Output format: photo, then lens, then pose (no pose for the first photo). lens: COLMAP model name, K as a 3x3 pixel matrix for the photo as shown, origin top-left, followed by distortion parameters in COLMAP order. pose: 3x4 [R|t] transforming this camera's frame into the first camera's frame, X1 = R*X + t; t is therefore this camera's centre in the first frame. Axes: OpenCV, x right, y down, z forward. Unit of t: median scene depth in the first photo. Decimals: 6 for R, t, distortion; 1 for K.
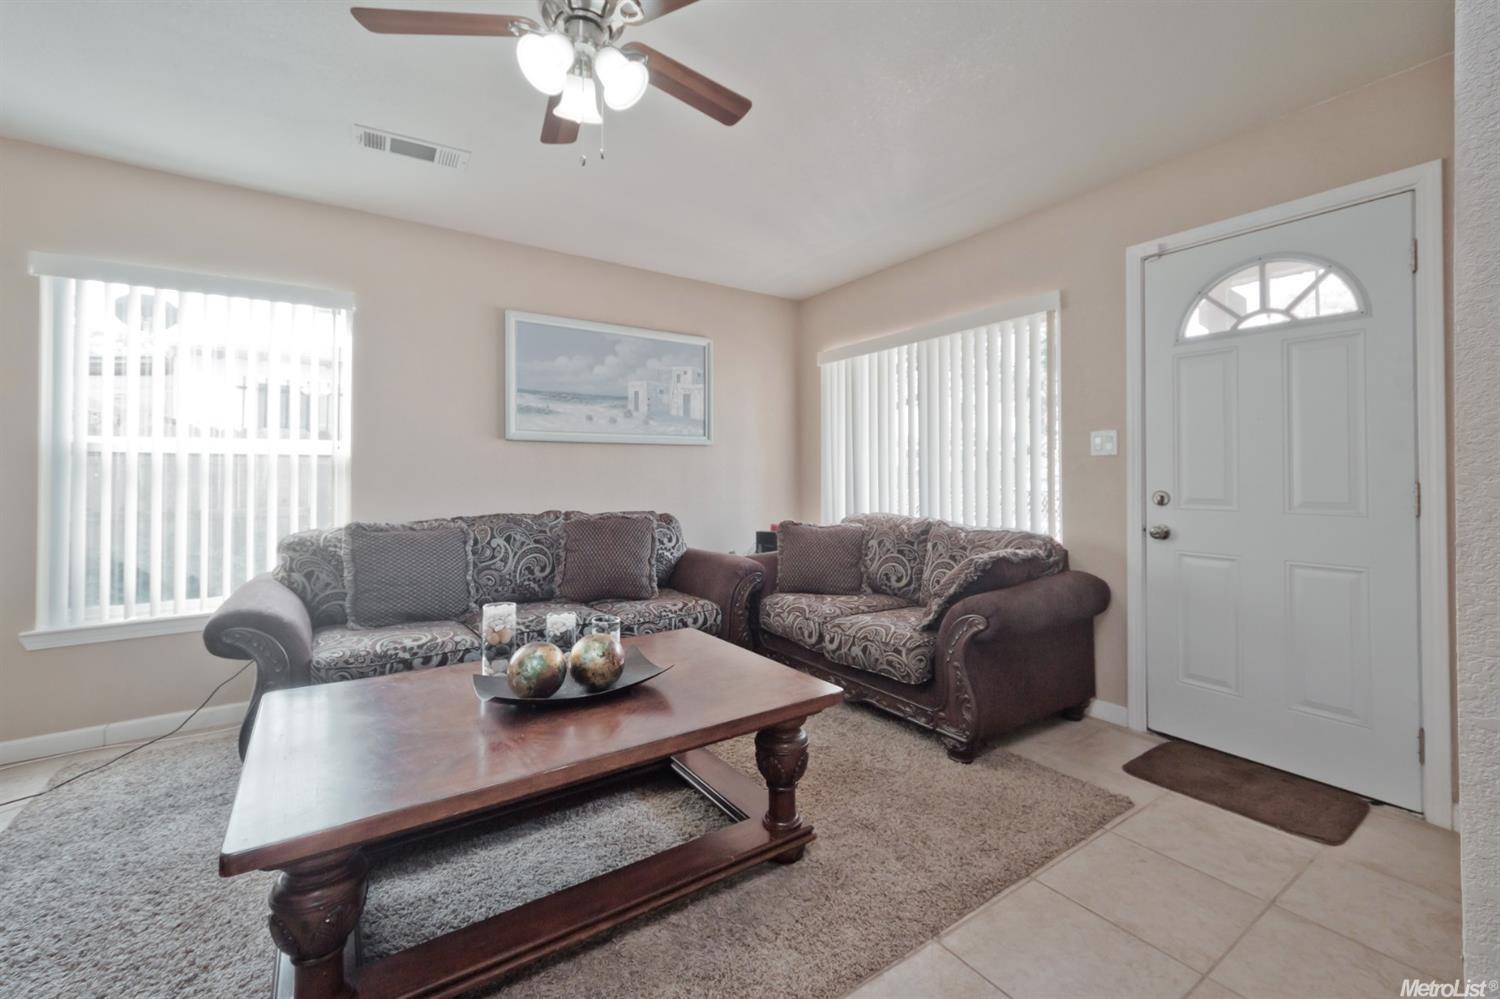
lens RADIAL K [[620.8, 0, 748.5], [0, 620.8, 467.6], [0, 0, 1]] dist [0.001950, 0.000023]
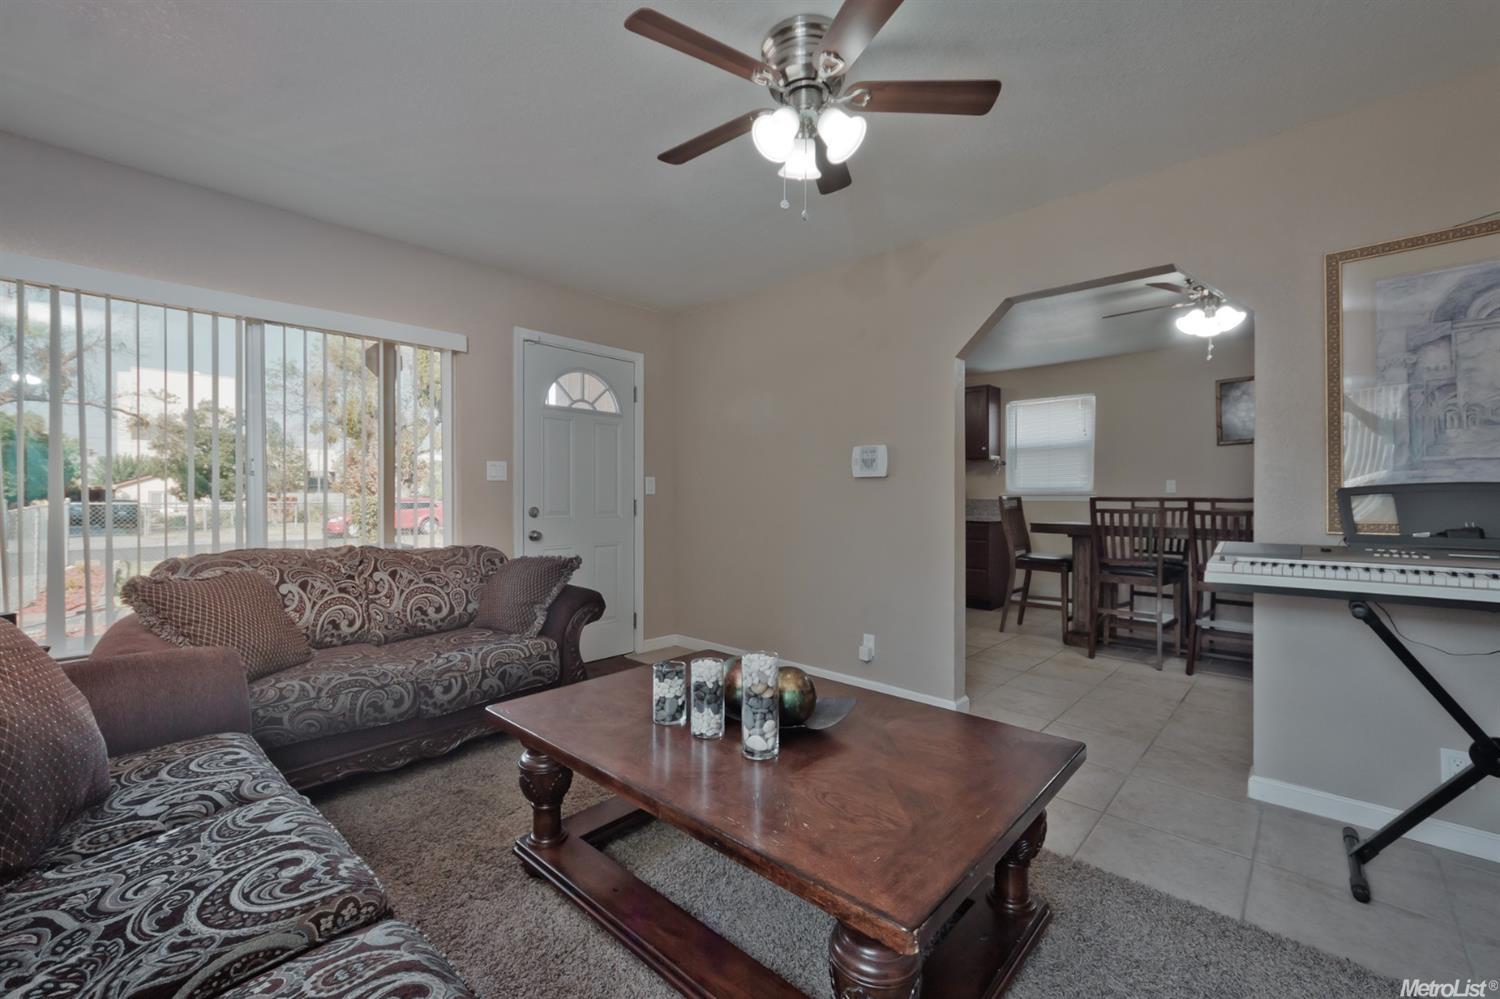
lens RADIAL K [[620.8, 0, 752.6], [0, 620.8, 495.8], [0, 0, 1]] dist [0.001950, 0.000023]
pose [[-0.228757, -0.005485, 0.973468, -0.873295], [-0.017264, 0.999850, 0.001577, 0.000277], [-0.973330, -0.016445, -0.228817, 0.857776]]
